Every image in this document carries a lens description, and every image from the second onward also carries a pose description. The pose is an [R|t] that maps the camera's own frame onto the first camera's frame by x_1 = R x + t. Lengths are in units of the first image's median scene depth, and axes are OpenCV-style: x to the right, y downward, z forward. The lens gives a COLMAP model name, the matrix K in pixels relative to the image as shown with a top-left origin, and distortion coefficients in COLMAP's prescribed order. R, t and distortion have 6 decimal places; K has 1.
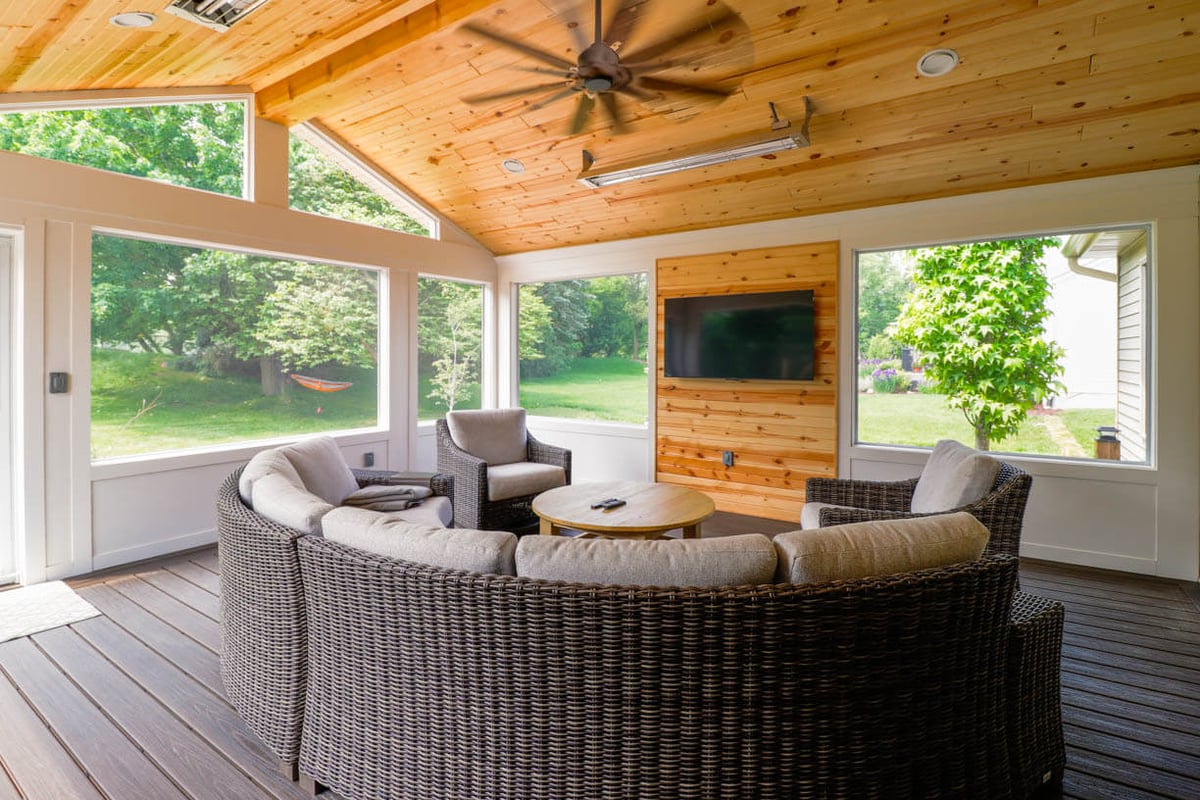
lens RADIAL K [[607.0, 0, 600.0], [0, 607.0, 400.0], [0, 0, 1]] dist [-0.001464, -0.000692]
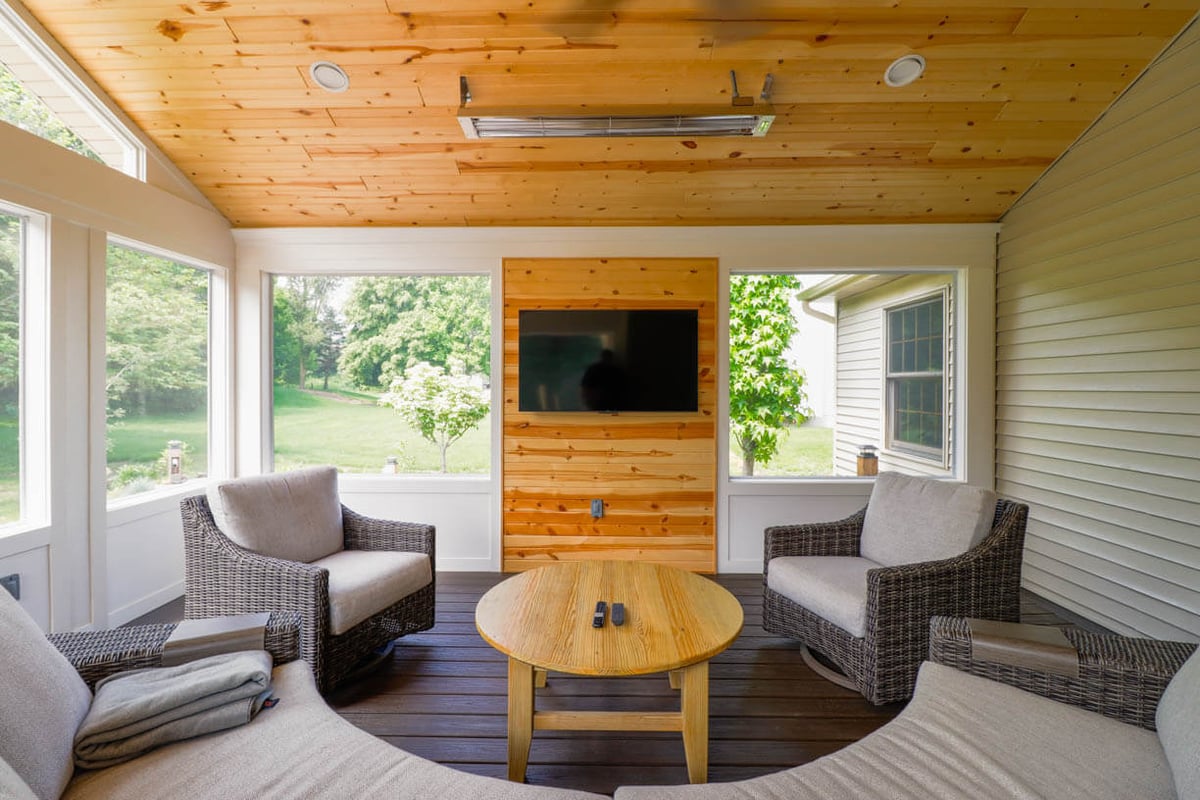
lens RADIAL K [[597.5, 0, 603.3], [0, 597.5, 412.9], [0, 0, 1]] dist [0.015633, -0.021927]
pose [[0.842416, -0.023789, 0.538302, -0.214276], [0.038059, 0.999157, -0.015406, -0.020251], [-0.537482, 0.033466, 0.842611, 0.304817]]
